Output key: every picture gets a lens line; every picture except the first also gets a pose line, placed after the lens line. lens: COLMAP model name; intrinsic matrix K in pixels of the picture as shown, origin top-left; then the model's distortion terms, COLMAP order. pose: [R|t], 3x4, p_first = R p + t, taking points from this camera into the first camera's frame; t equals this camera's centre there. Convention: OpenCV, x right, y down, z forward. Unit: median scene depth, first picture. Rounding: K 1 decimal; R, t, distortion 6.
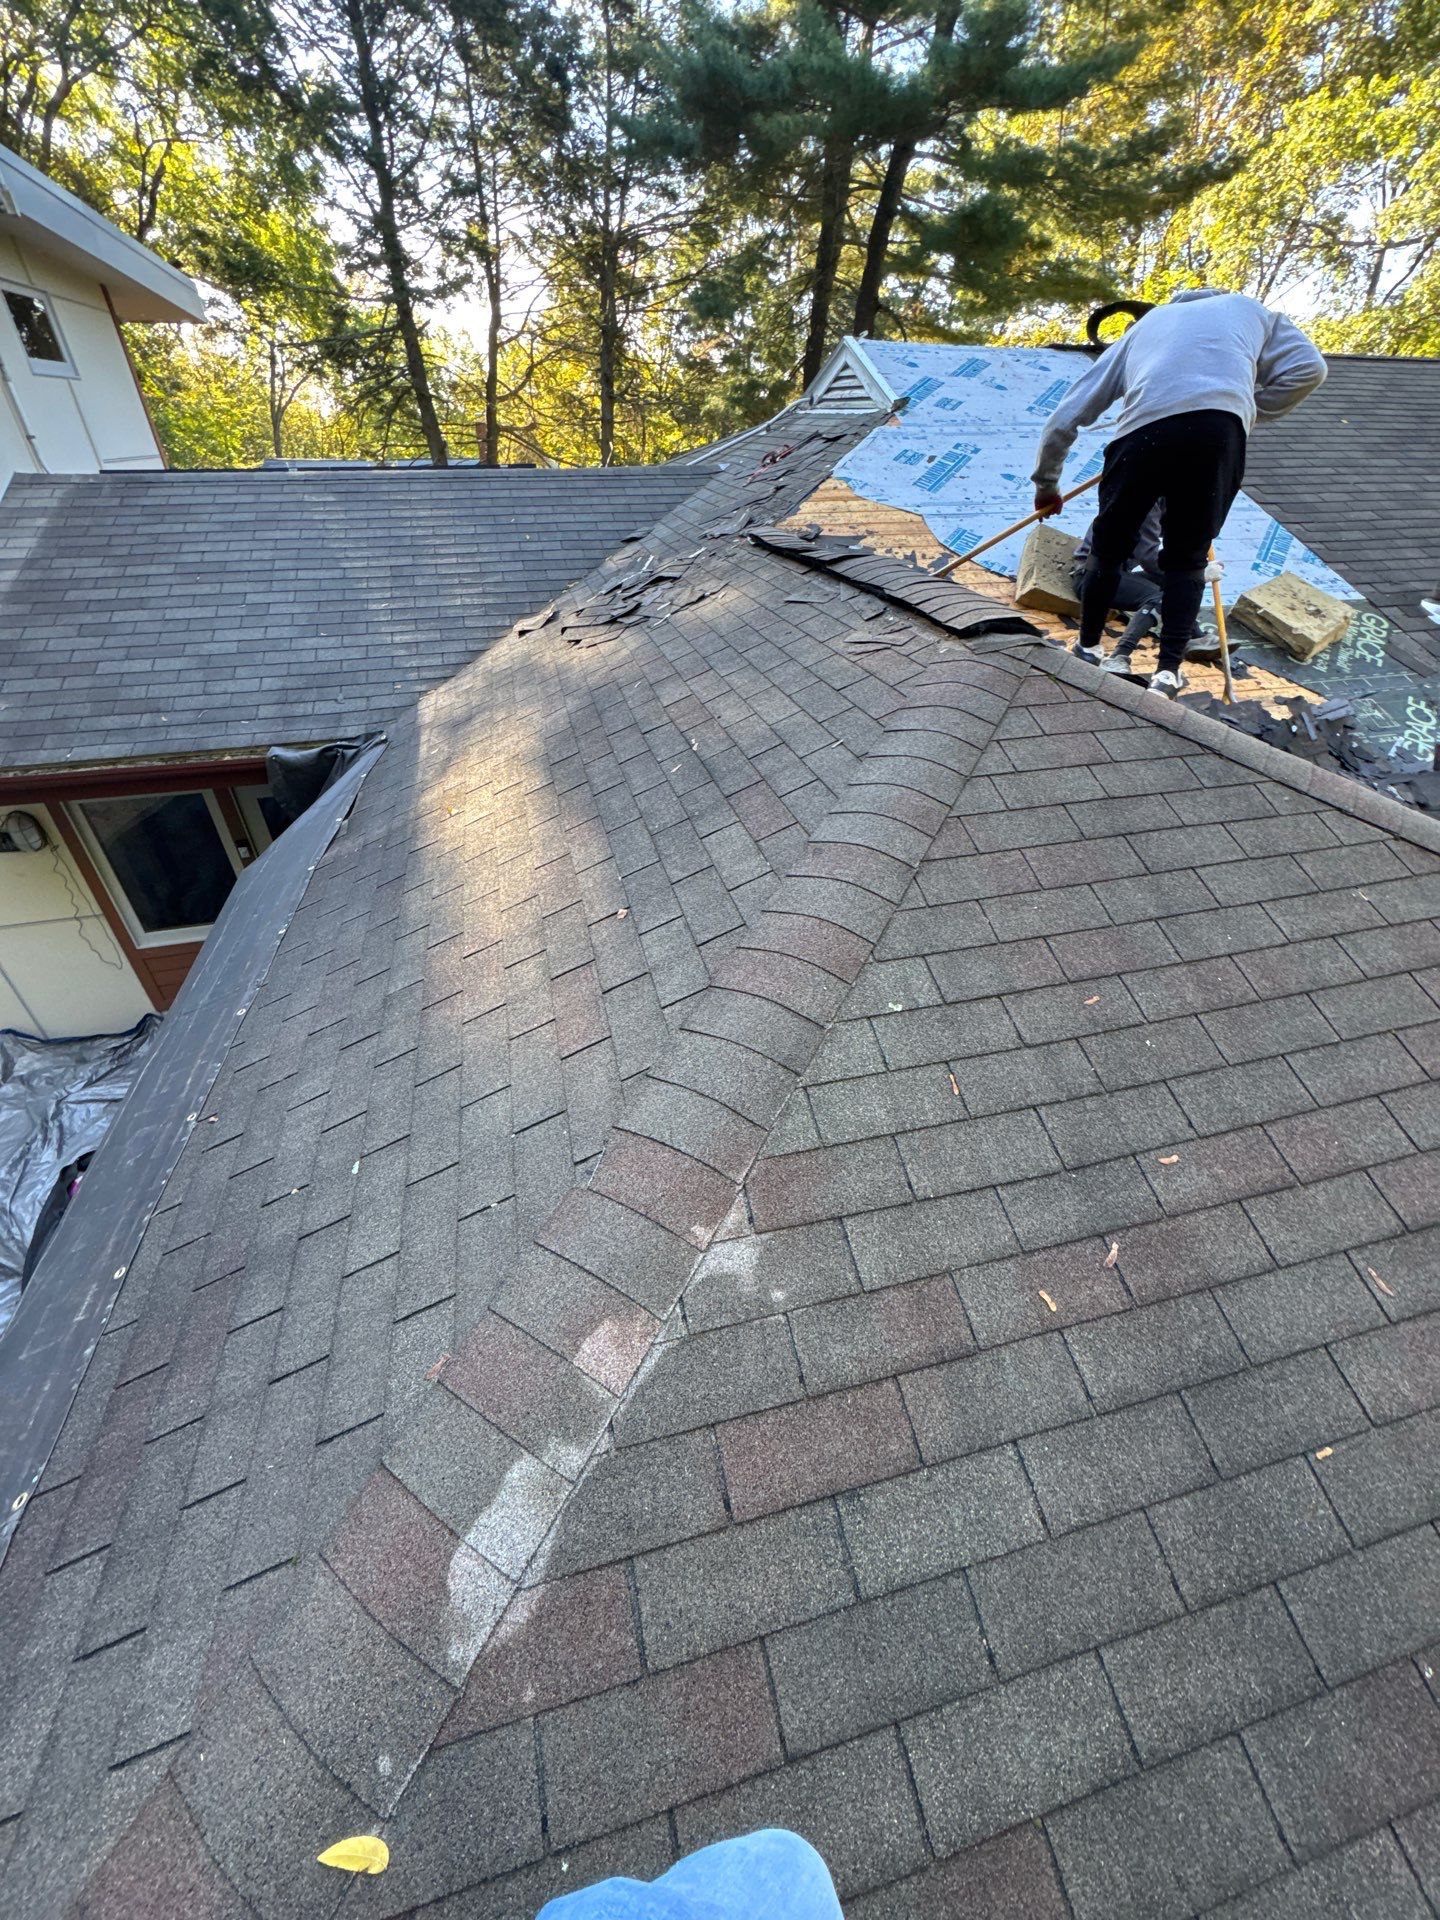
lens RADIAL K [[767.3, 0, 720.0], [0, 767.3, 960.0], [0, 0, 1]] dist [-0.002908, 0.000384]
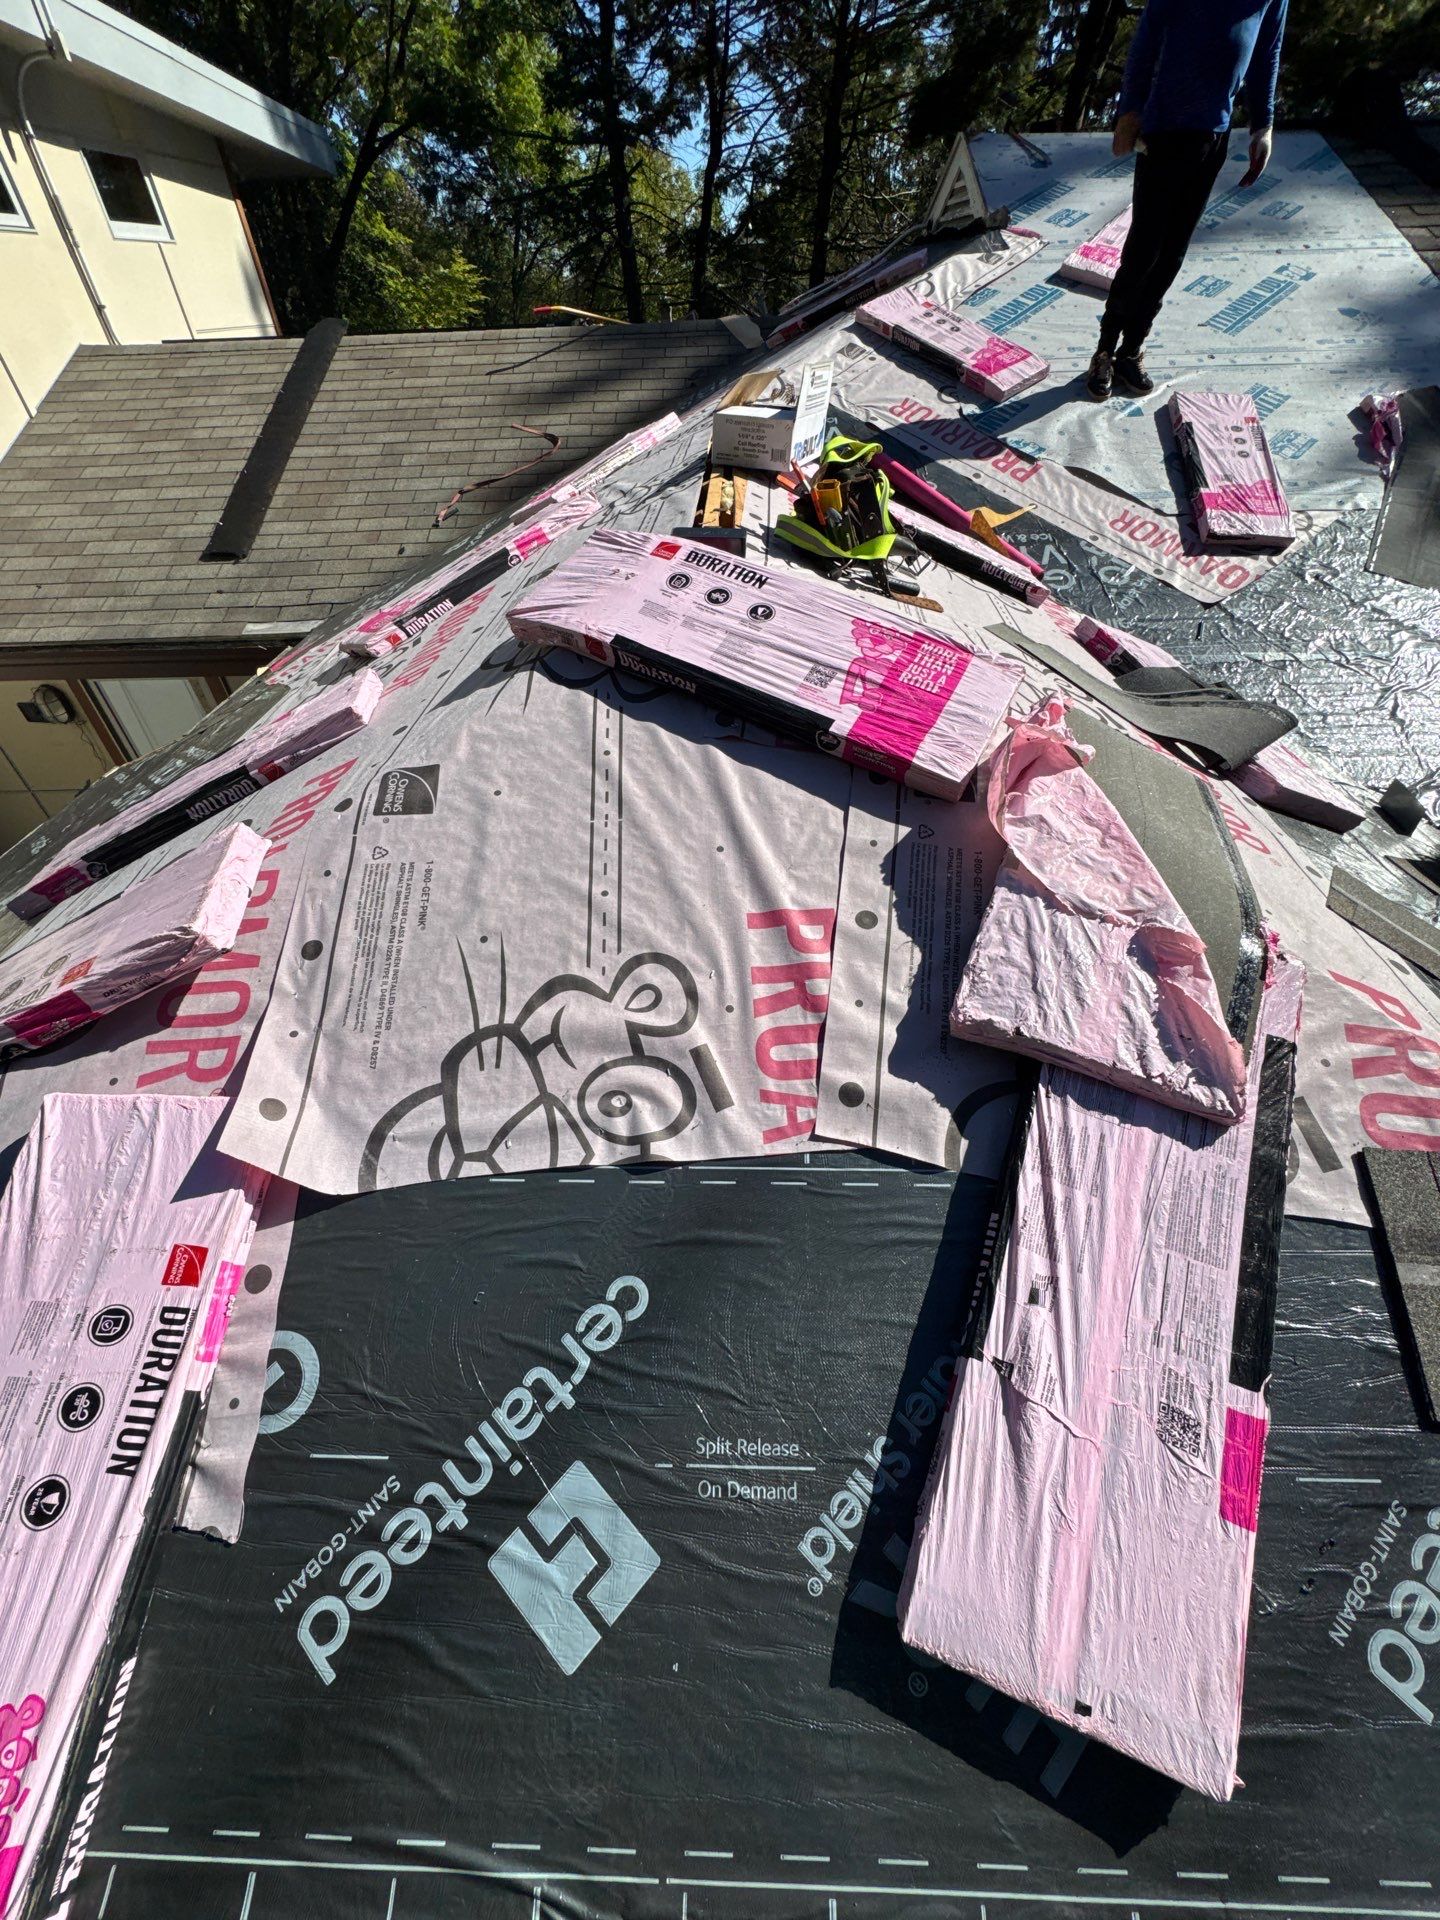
lens RADIAL K [[767.3, 0, 720.0], [0, 767.3, 960.0], [0, 0, 1]] dist [-0.002908, 0.000384]
pose [[0.962824, 0.154145, -0.221830, 0.096749], [-0.127475, 0.983289, 0.129976, -0.024349], [0.238158, -0.096866, 0.966384, 0.047715]]
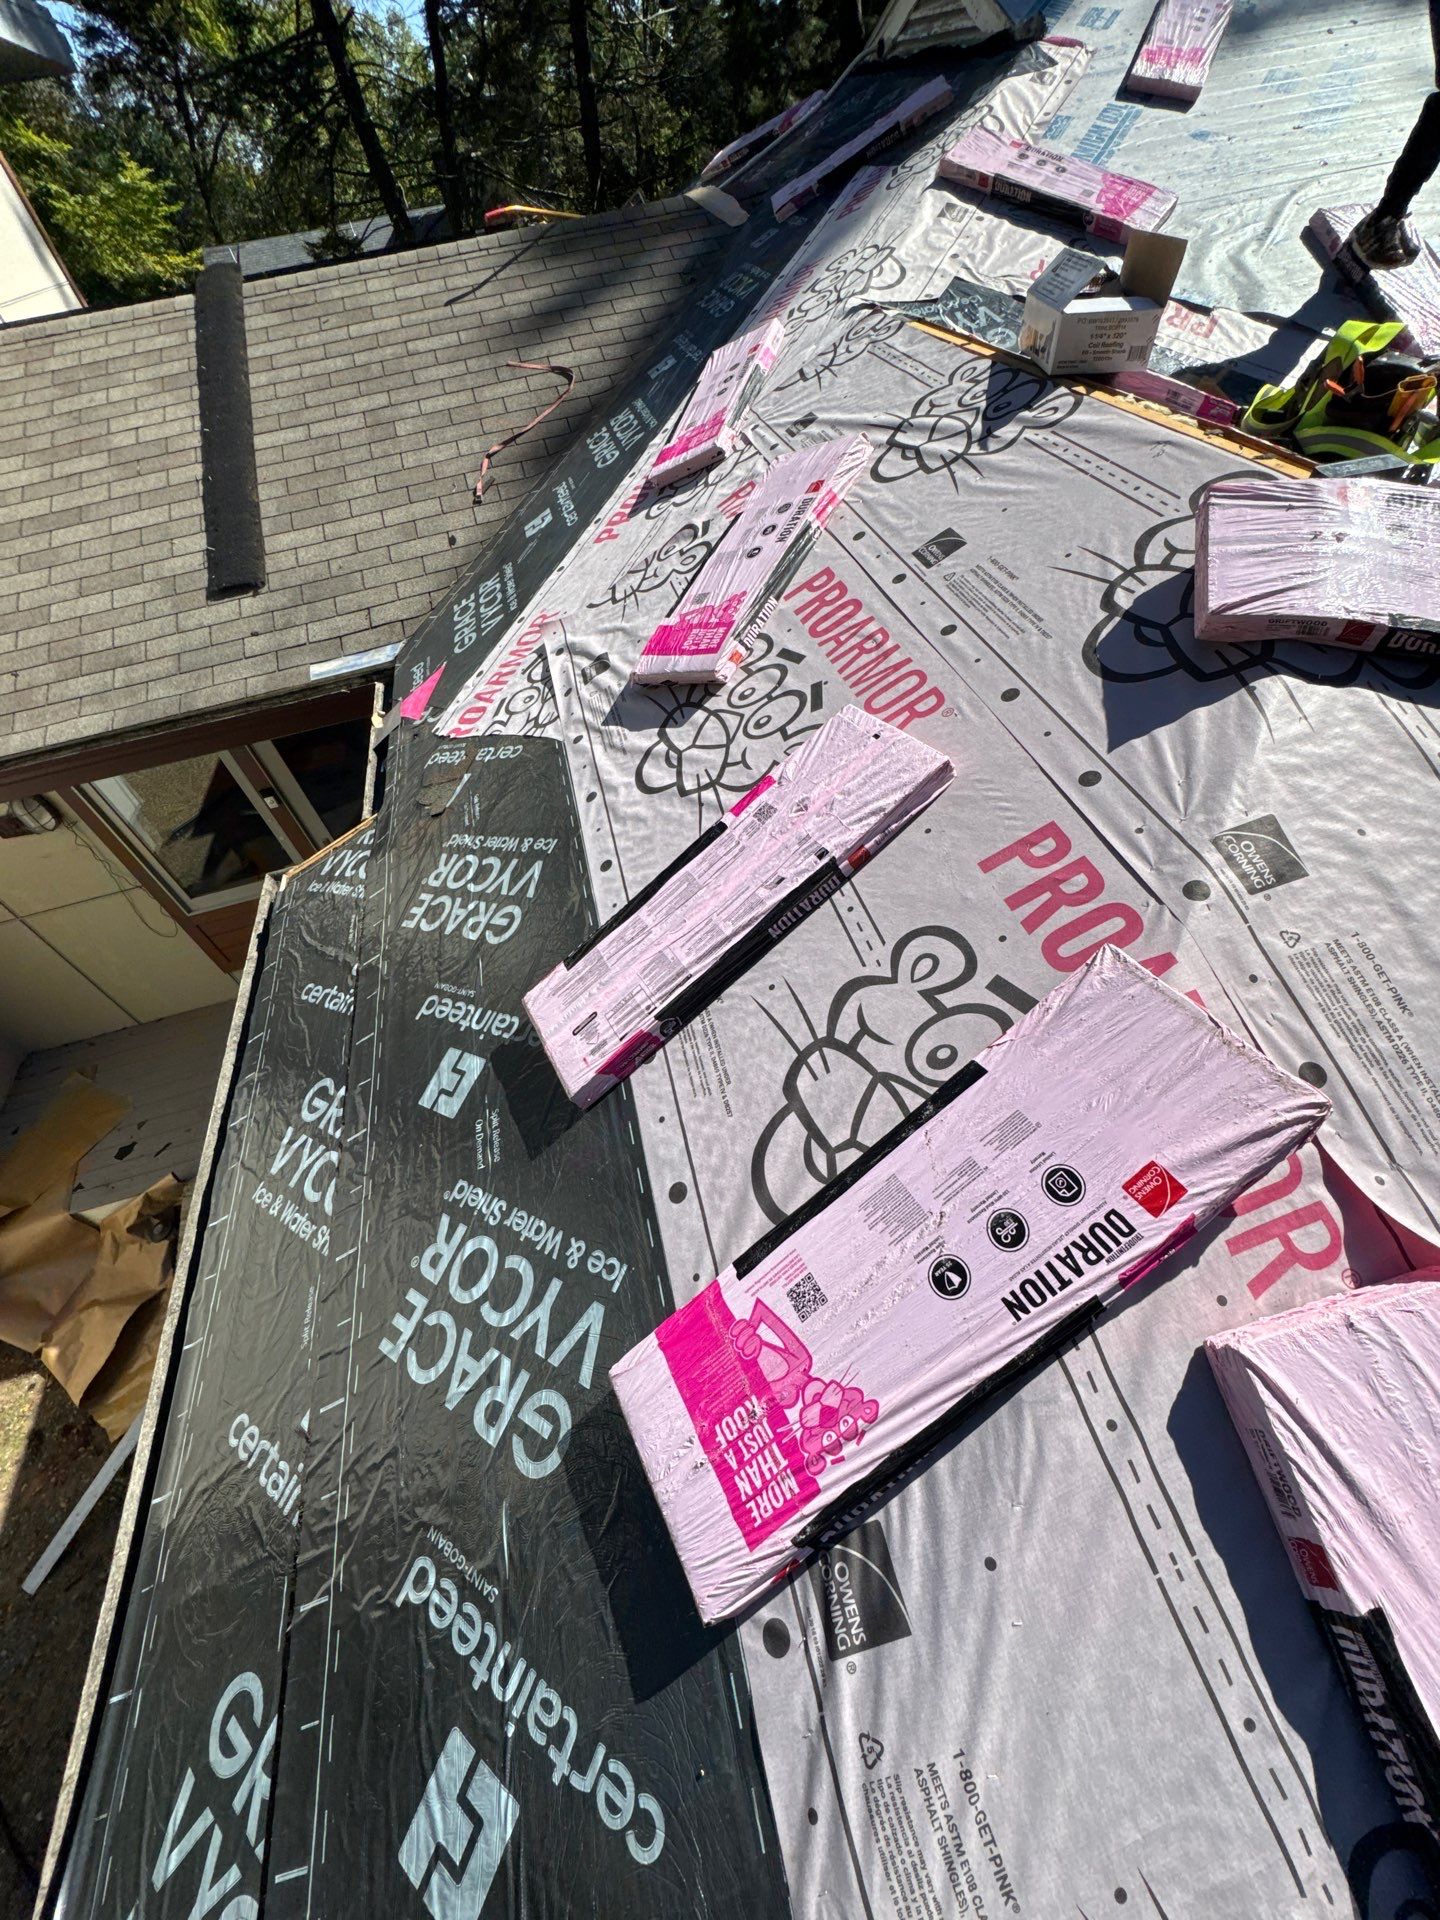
lens RADIAL K [[767.3, 0, 720.0], [0, 767.3, 960.0], [0, 0, 1]] dist [-0.002908, 0.000384]
pose [[0.992558, -0.080390, -0.091461, -0.014900], [0.099408, 0.968732, 0.227326, -0.040862], [0.070326, -0.234726, 0.969514, 0.048914]]
